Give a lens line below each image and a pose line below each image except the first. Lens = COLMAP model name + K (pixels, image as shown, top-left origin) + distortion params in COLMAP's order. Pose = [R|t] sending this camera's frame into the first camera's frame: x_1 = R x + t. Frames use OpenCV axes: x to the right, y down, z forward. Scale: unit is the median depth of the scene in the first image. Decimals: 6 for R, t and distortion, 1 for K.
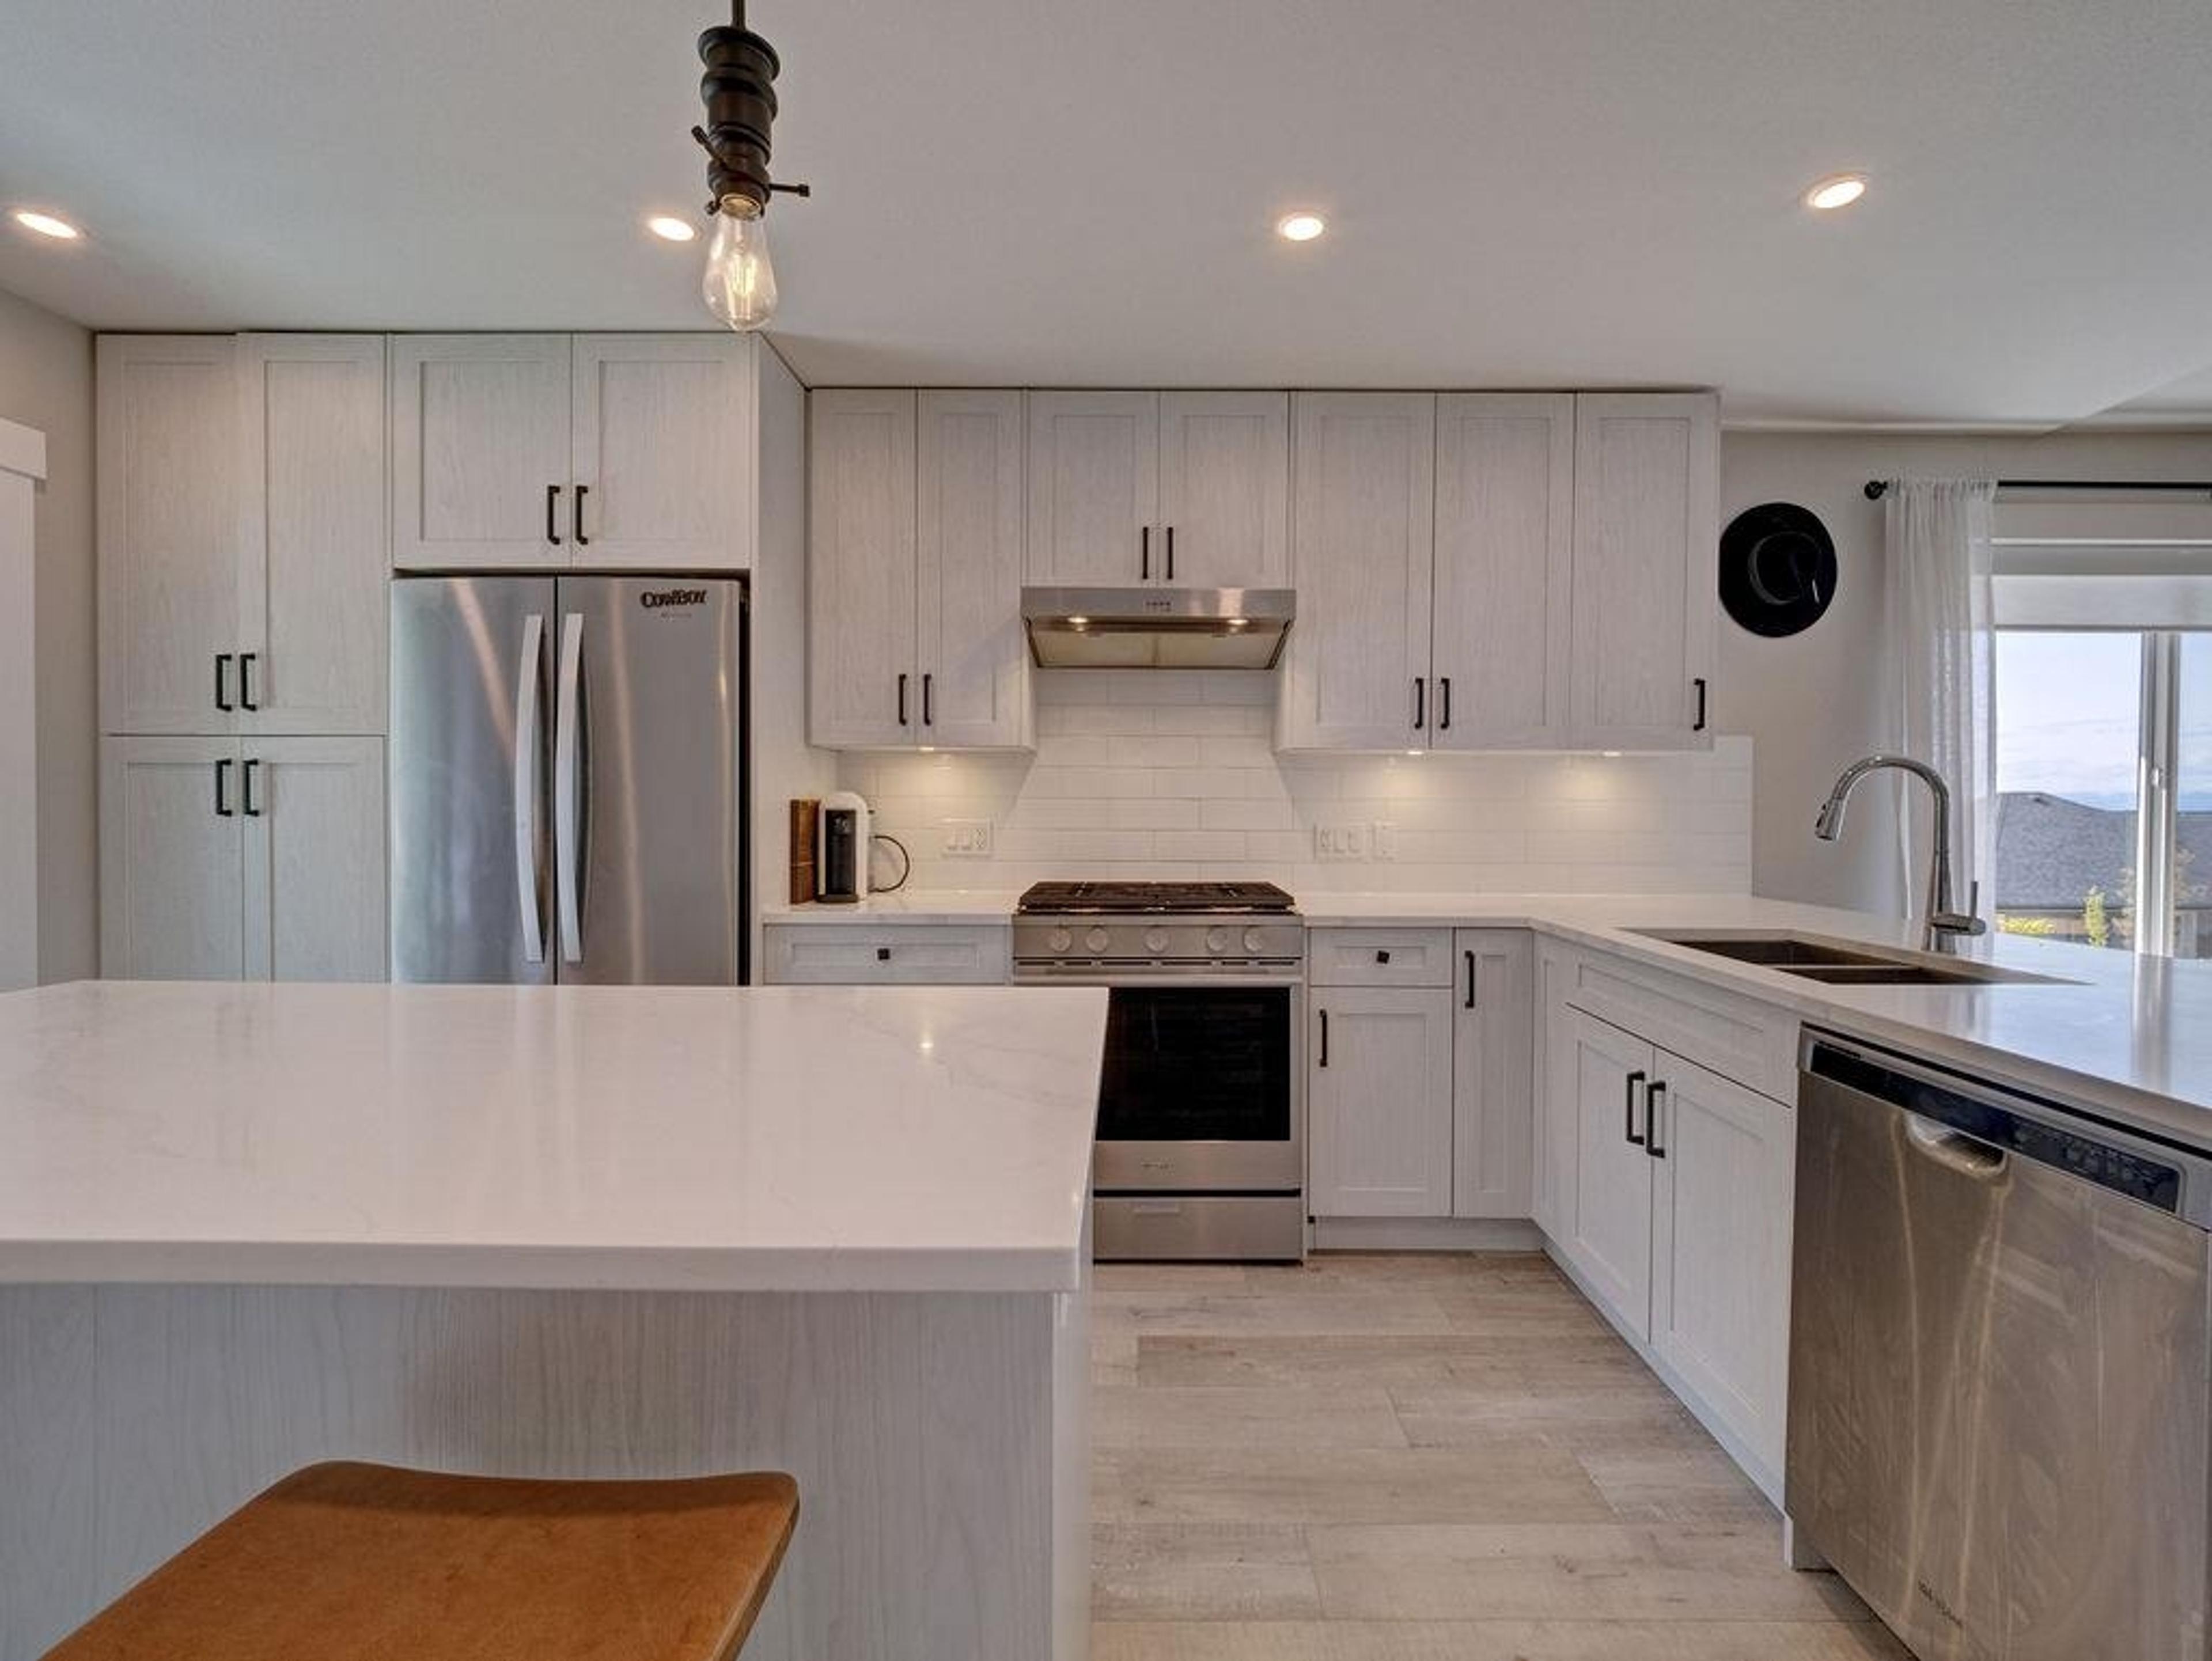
lens RADIAL K [[967.4, 0, 1107.2], [0, 967.4, 822.3], [0, 0, 1]] dist [0.014427, -0.011503]
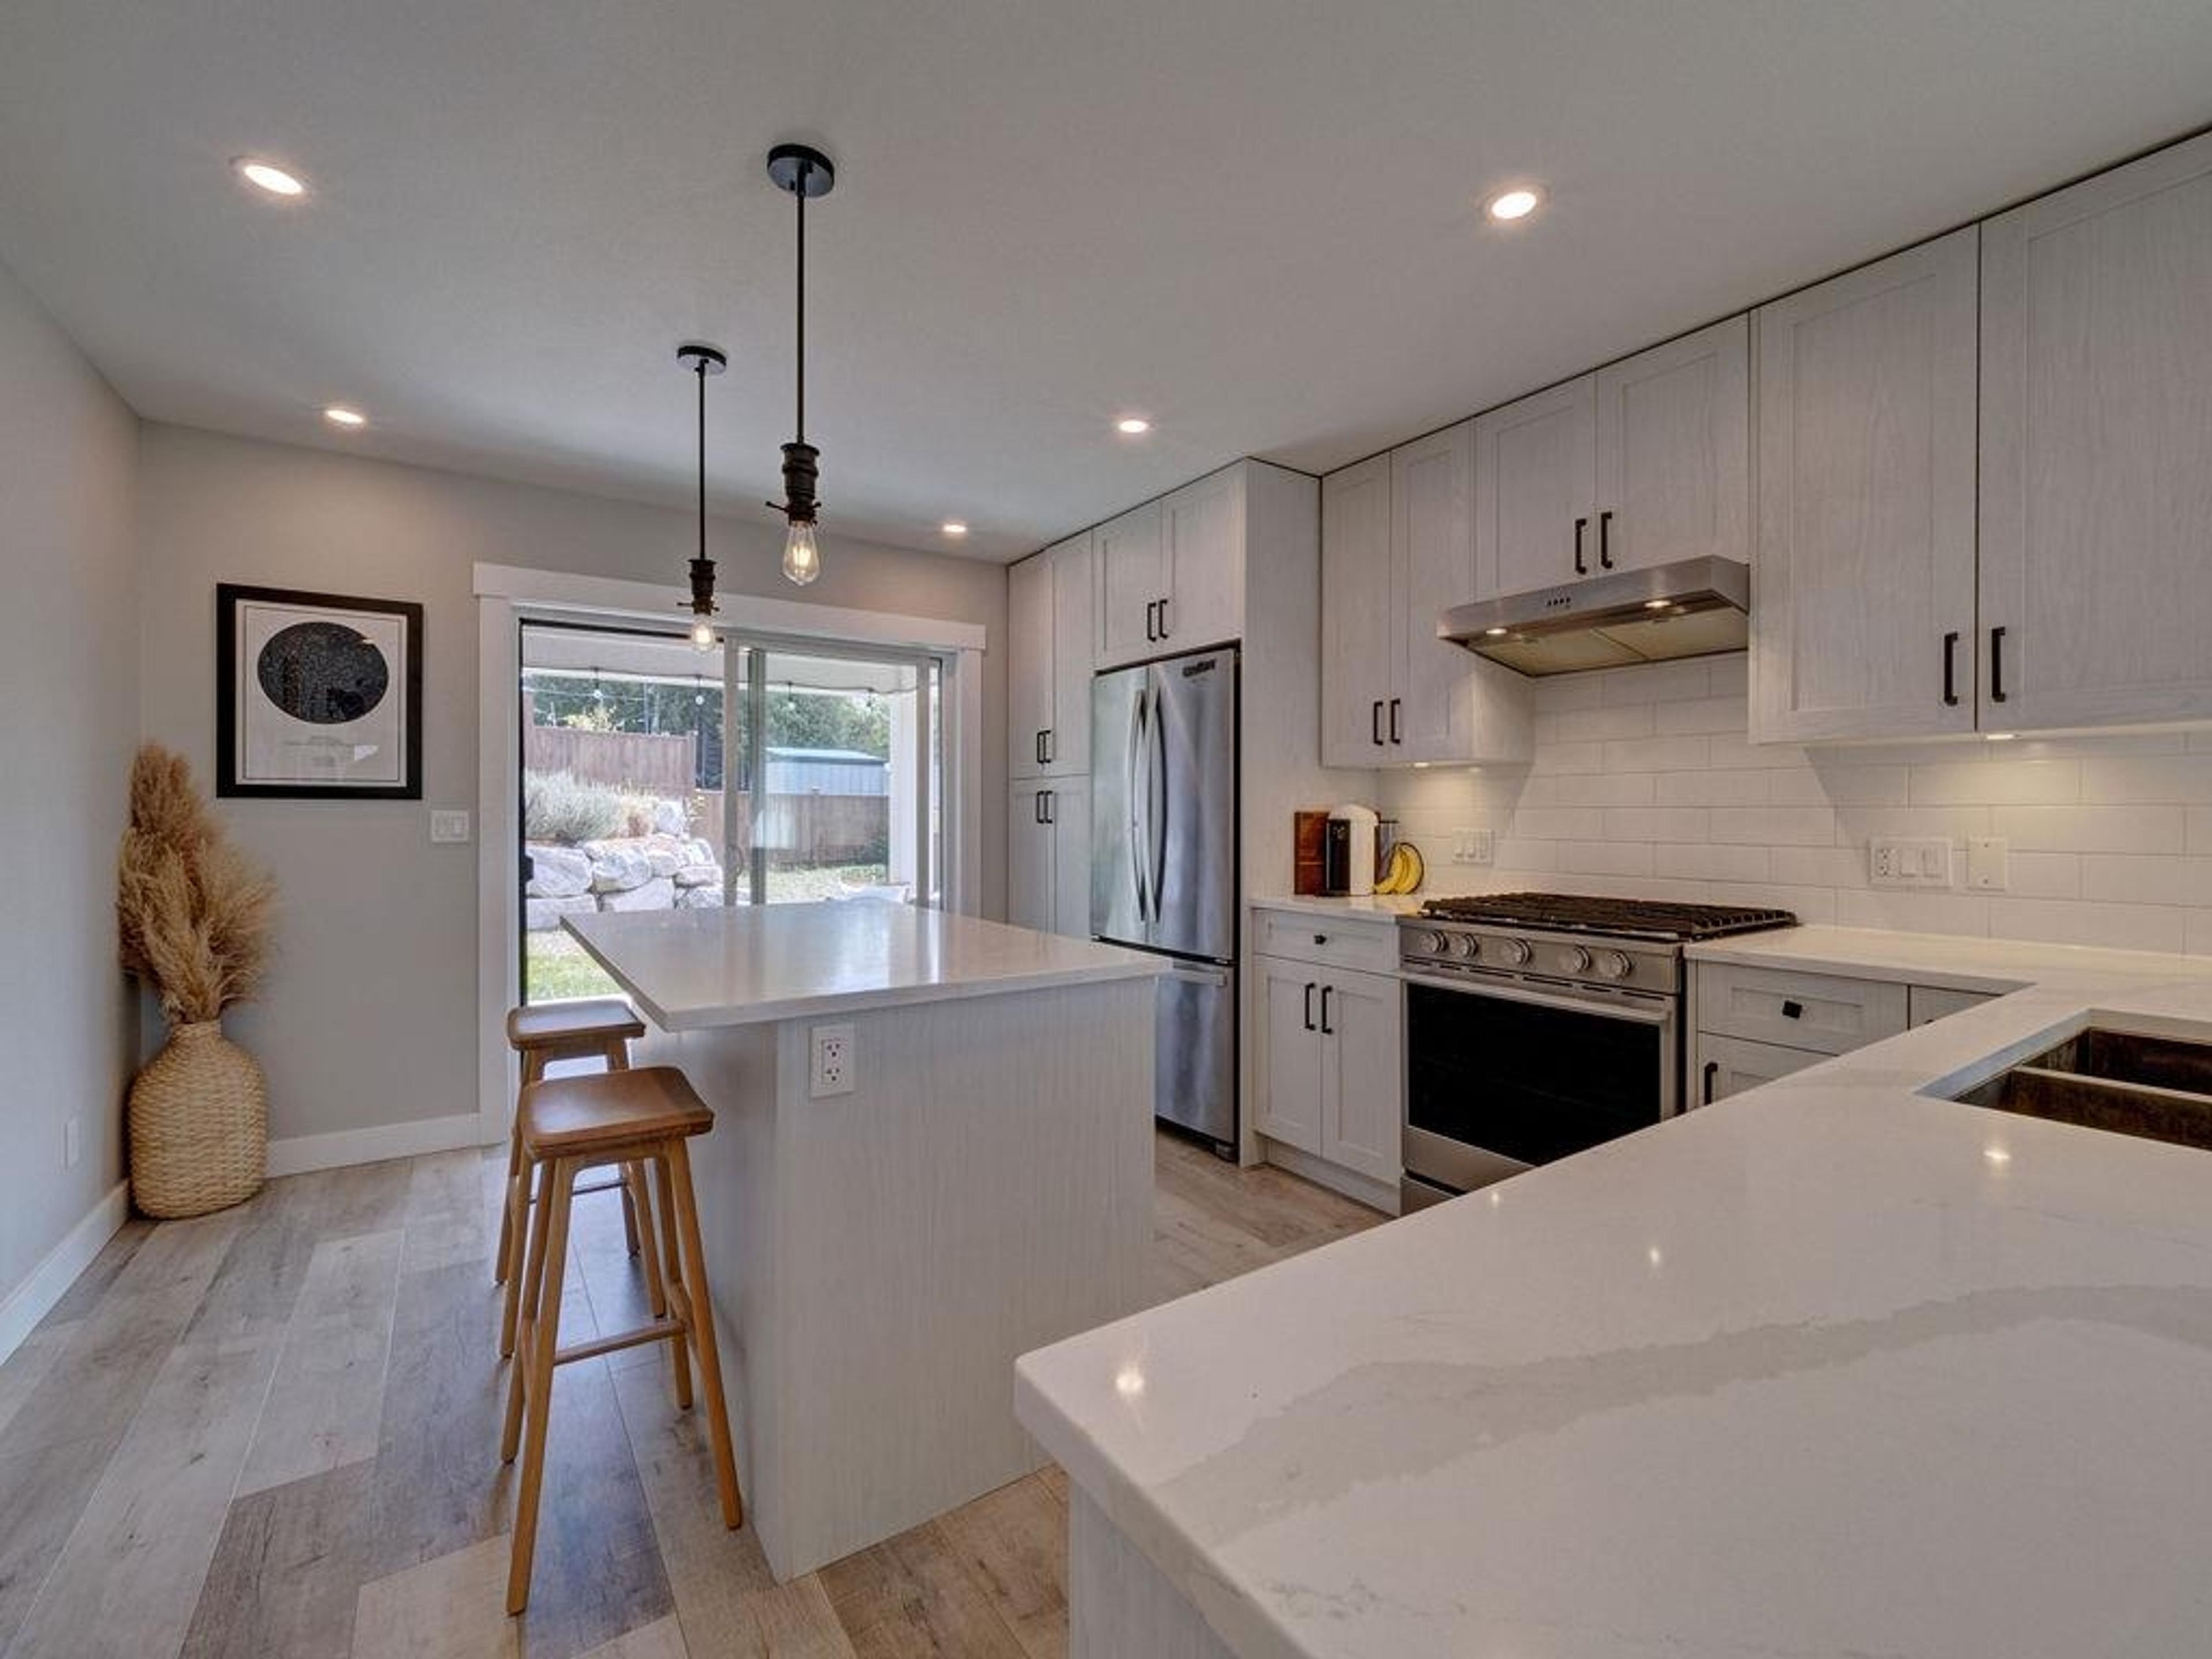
lens RADIAL K [[924.7, 0, 1122.0], [0, 924.7, 821.6], [0, 0, 1]] dist [-0.009520, -0.000248]
pose [[0.587468, 0.002198, -0.809244, 0.505122], [-0.010445, 0.999934, -0.004867, -0.002016], [0.809180, 0.011312, 0.587452, 0.117013]]
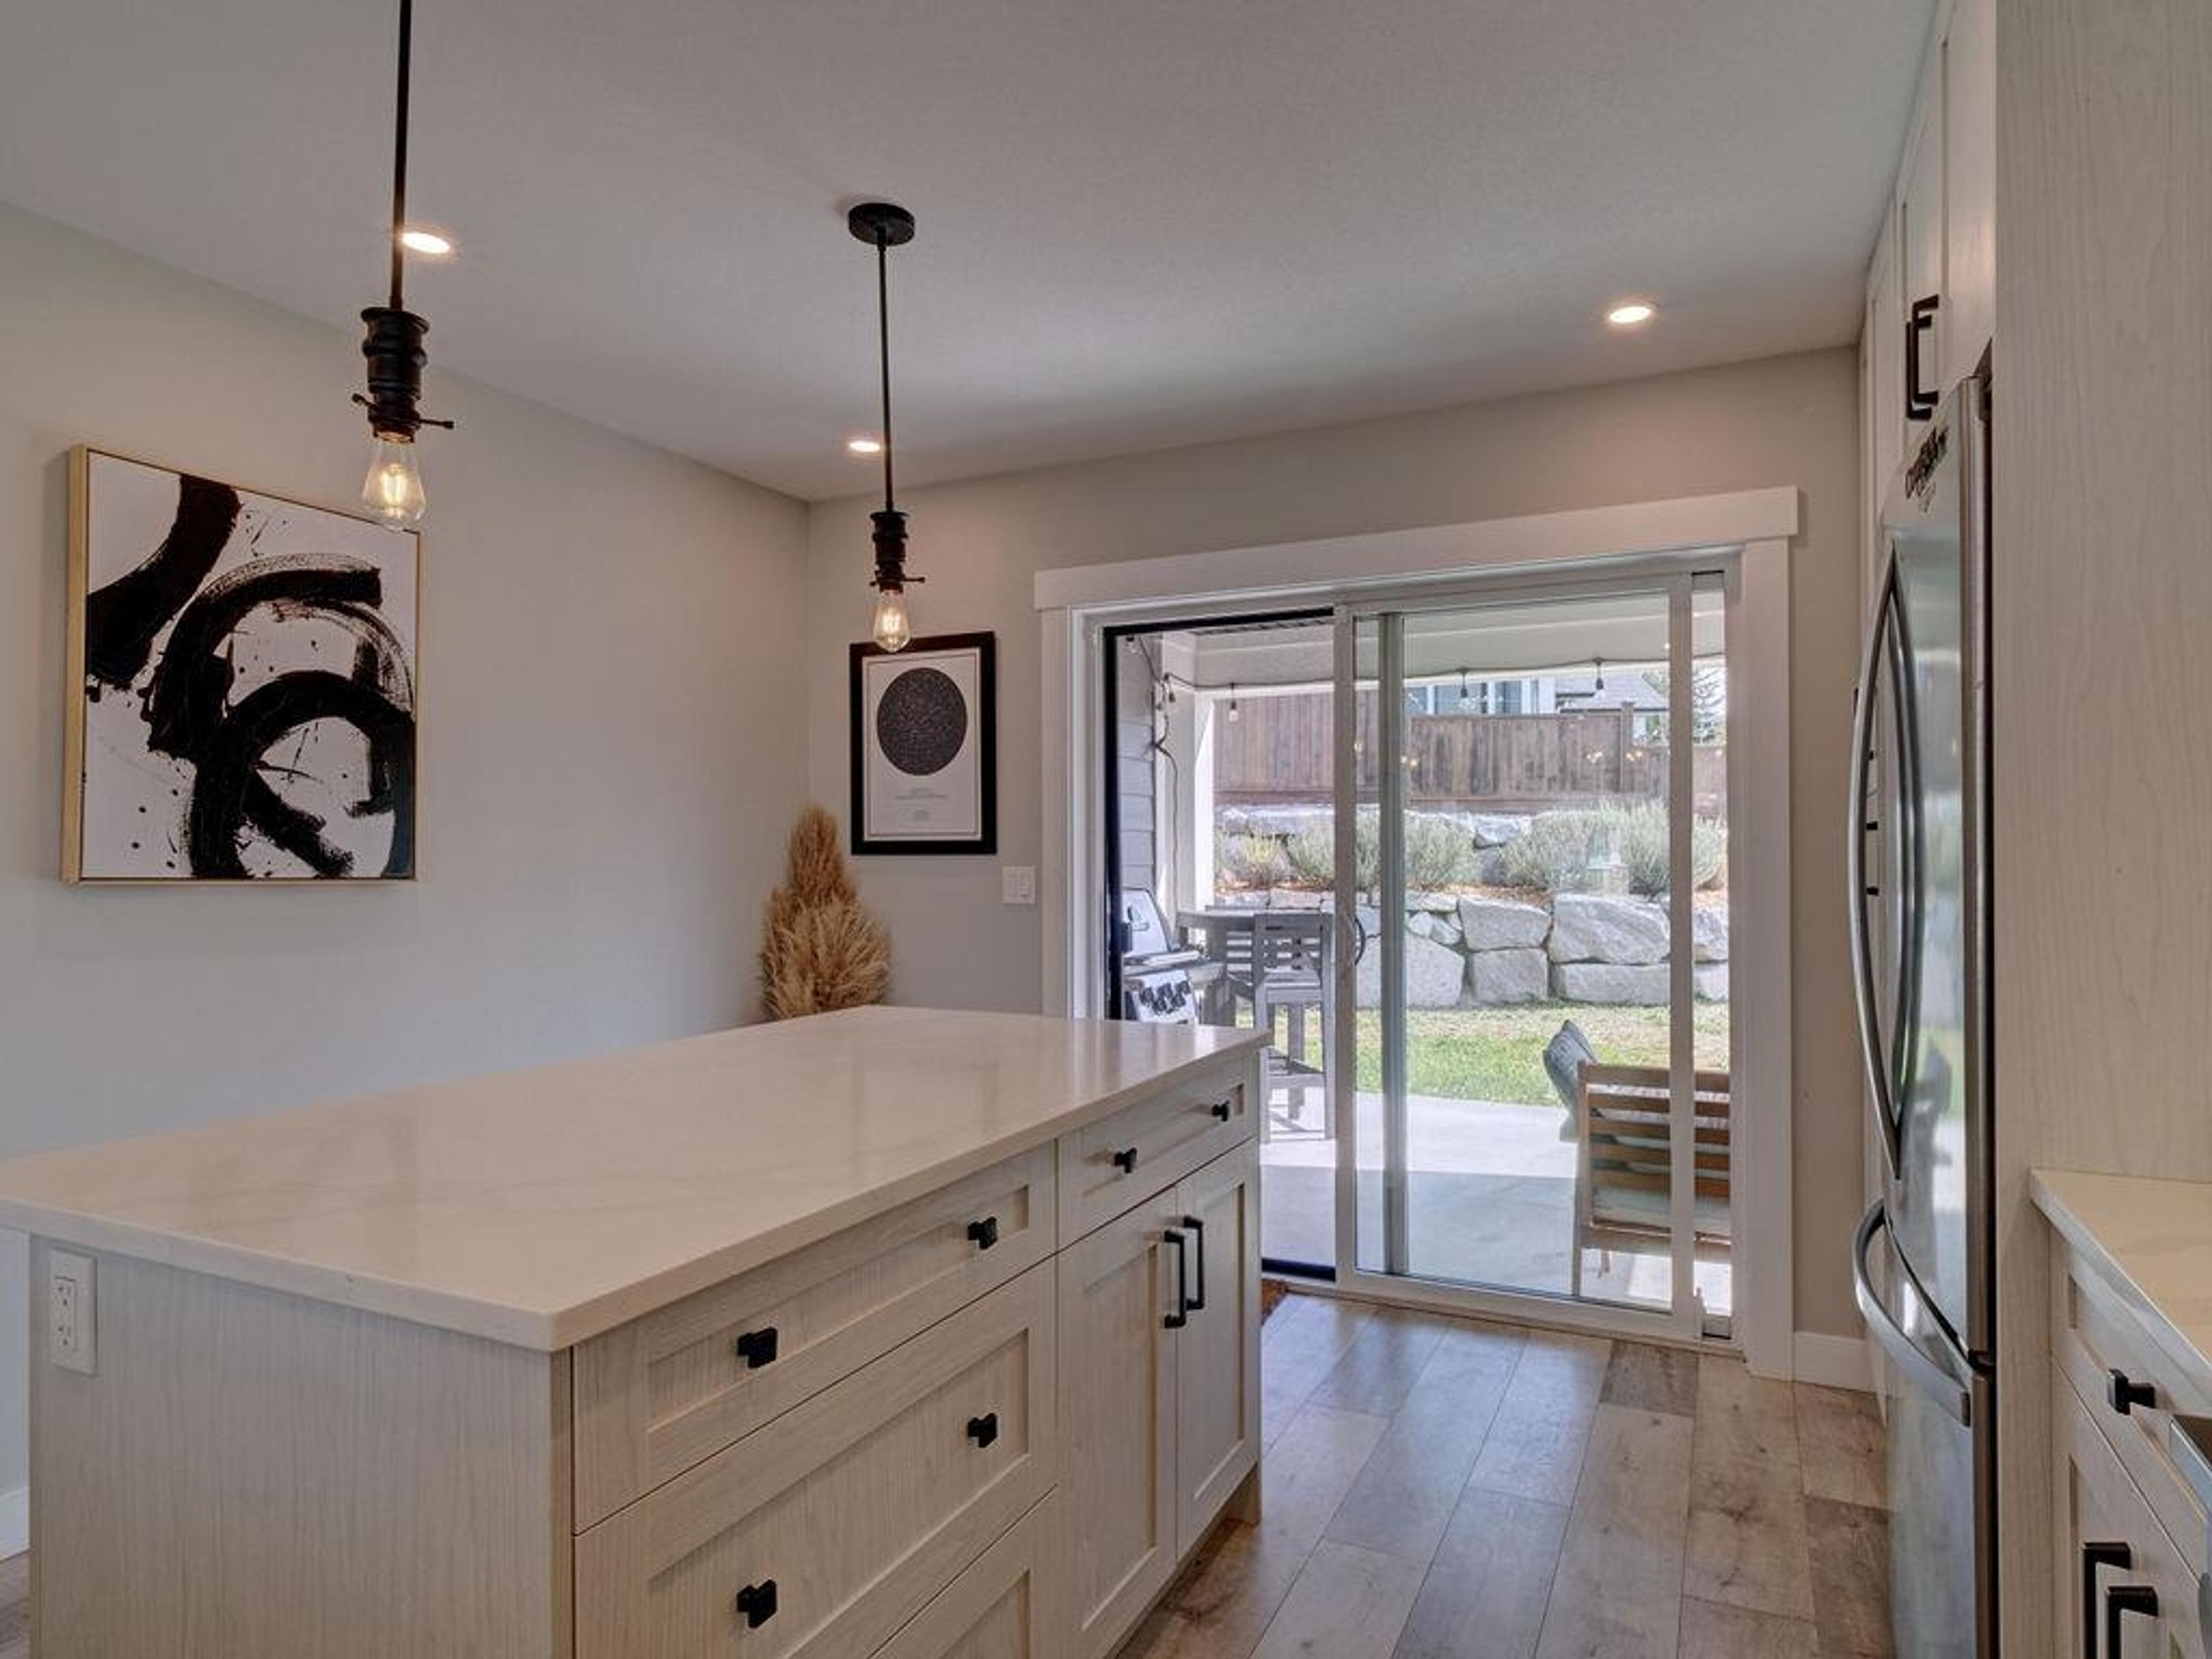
lens RADIAL K [[1246.1, 0, 1106.0], [0, 1246.1, 829.5], [0, 0, 1]] dist [0.001833, 0.000078]
pose [[-0.389758, -0.022068, -0.920653, 0.254909], [-0.010867, 0.999753, -0.019363, -0.029274], [0.920853, 0.002457, -0.389902, 0.755741]]
